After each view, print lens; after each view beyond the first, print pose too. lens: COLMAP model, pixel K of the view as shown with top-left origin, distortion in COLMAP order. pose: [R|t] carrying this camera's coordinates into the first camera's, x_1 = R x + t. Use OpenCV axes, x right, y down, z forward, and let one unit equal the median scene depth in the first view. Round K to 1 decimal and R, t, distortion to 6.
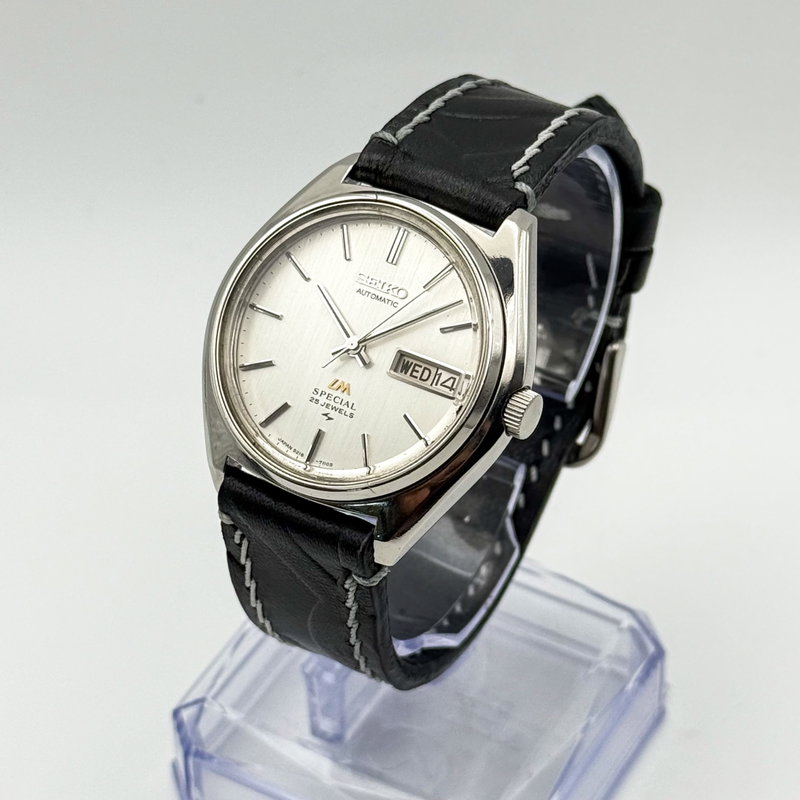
lens RADIAL K [[2511.5, 0, 400.0], [0, 2511.5, 400.0], [0, 0, 1]] dist [-0.017338, 2.205071]
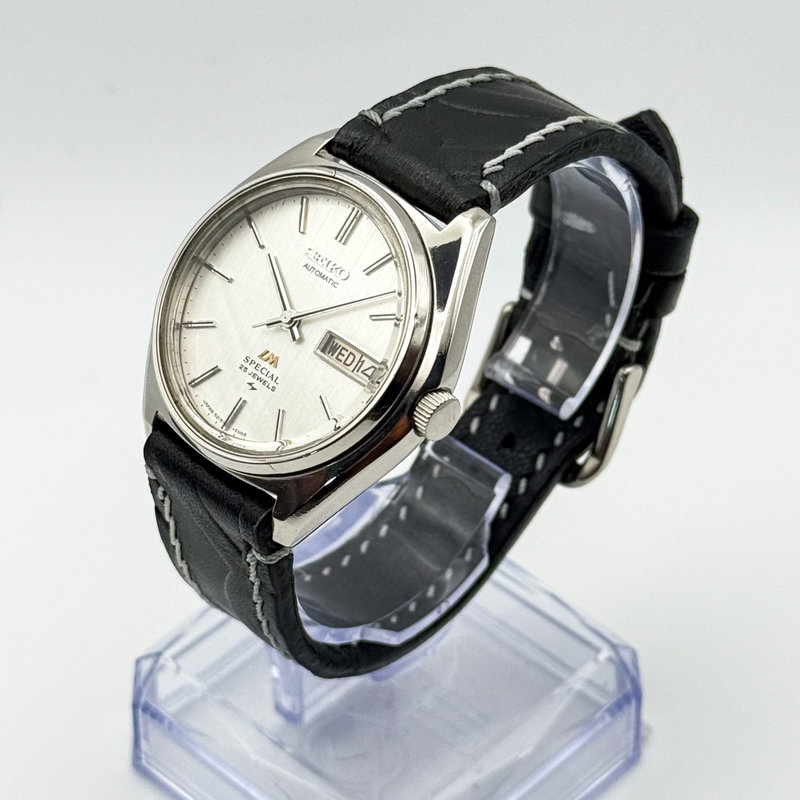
lens RADIAL K [[2511.5, 0, 400.0], [0, 2511.5, 400.0], [0, 0, 1]] dist [-0.017338, 2.205071]
pose [[0.969895, 0.161165, -0.182562, 0.204549], [-0.160909, 0.986834, 0.016317, -0.013313], [0.182788, 0.013550, 0.983059, 0.040357]]
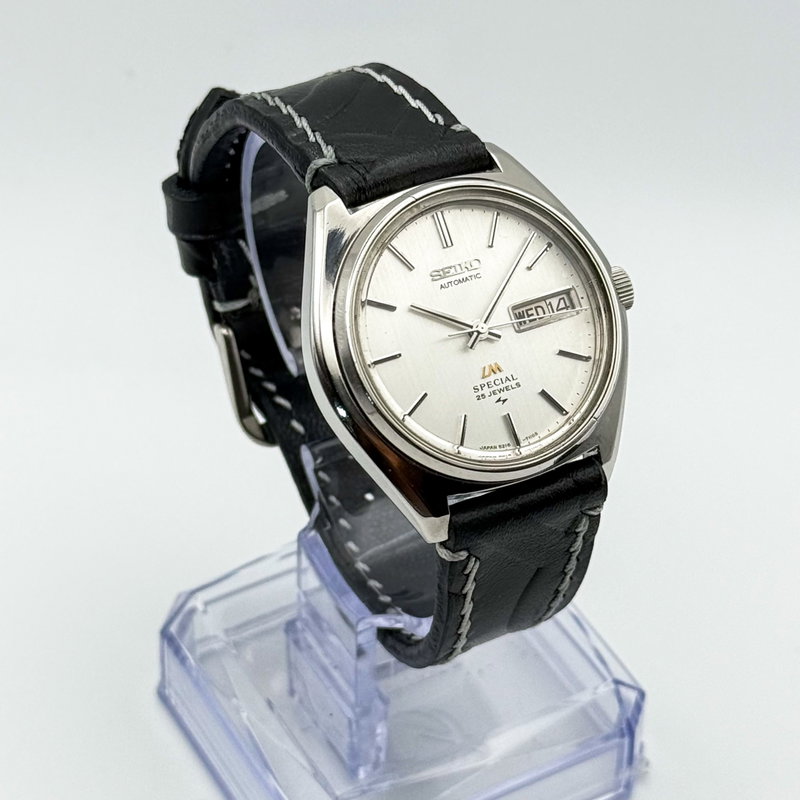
lens RADIAL K [[2511.5, 0, 400.0], [0, 2511.5, 400.0], [0, 0, 1]] dist [-0.017338, 2.205071]
pose [[0.501068, -0.541201, 0.675302, -0.723066], [0.534702, 0.807170, 0.250139, -0.265249], [-0.680459, 0.235749, 0.693828, 0.315121]]
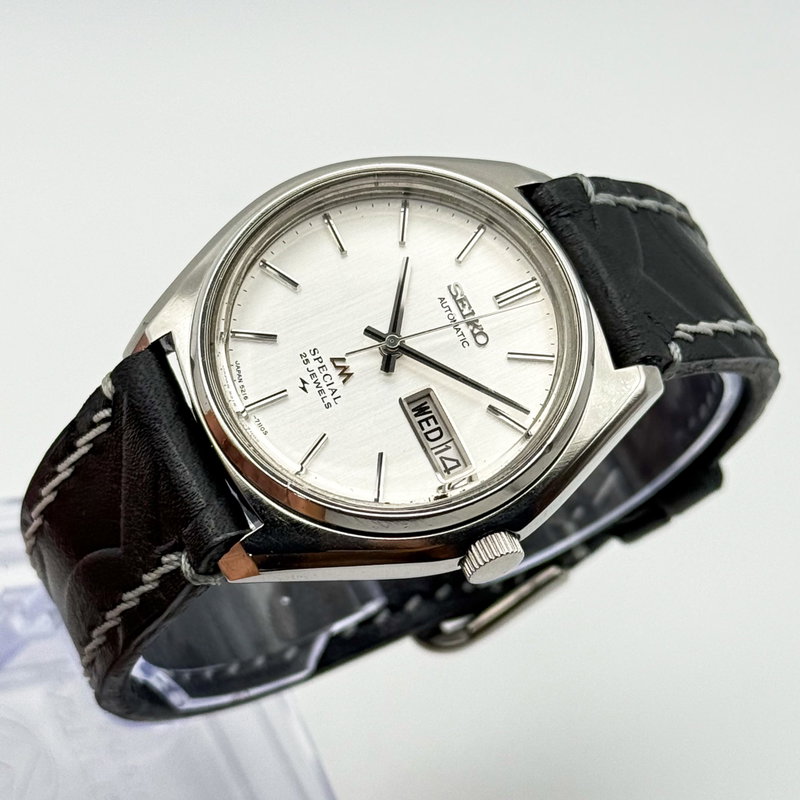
lens RADIAL K [[2511.5, 0, 400.0], [0, 2511.5, 400.0], [0, 0, 1]] dist [-0.017338, 2.205071]
pose [[0.709384, 0.699661, 0.085139, -0.069337], [-0.691532, 0.714258, -0.107791, 0.071639], [-0.136228, 0.017589, 0.990521, 0.222031]]
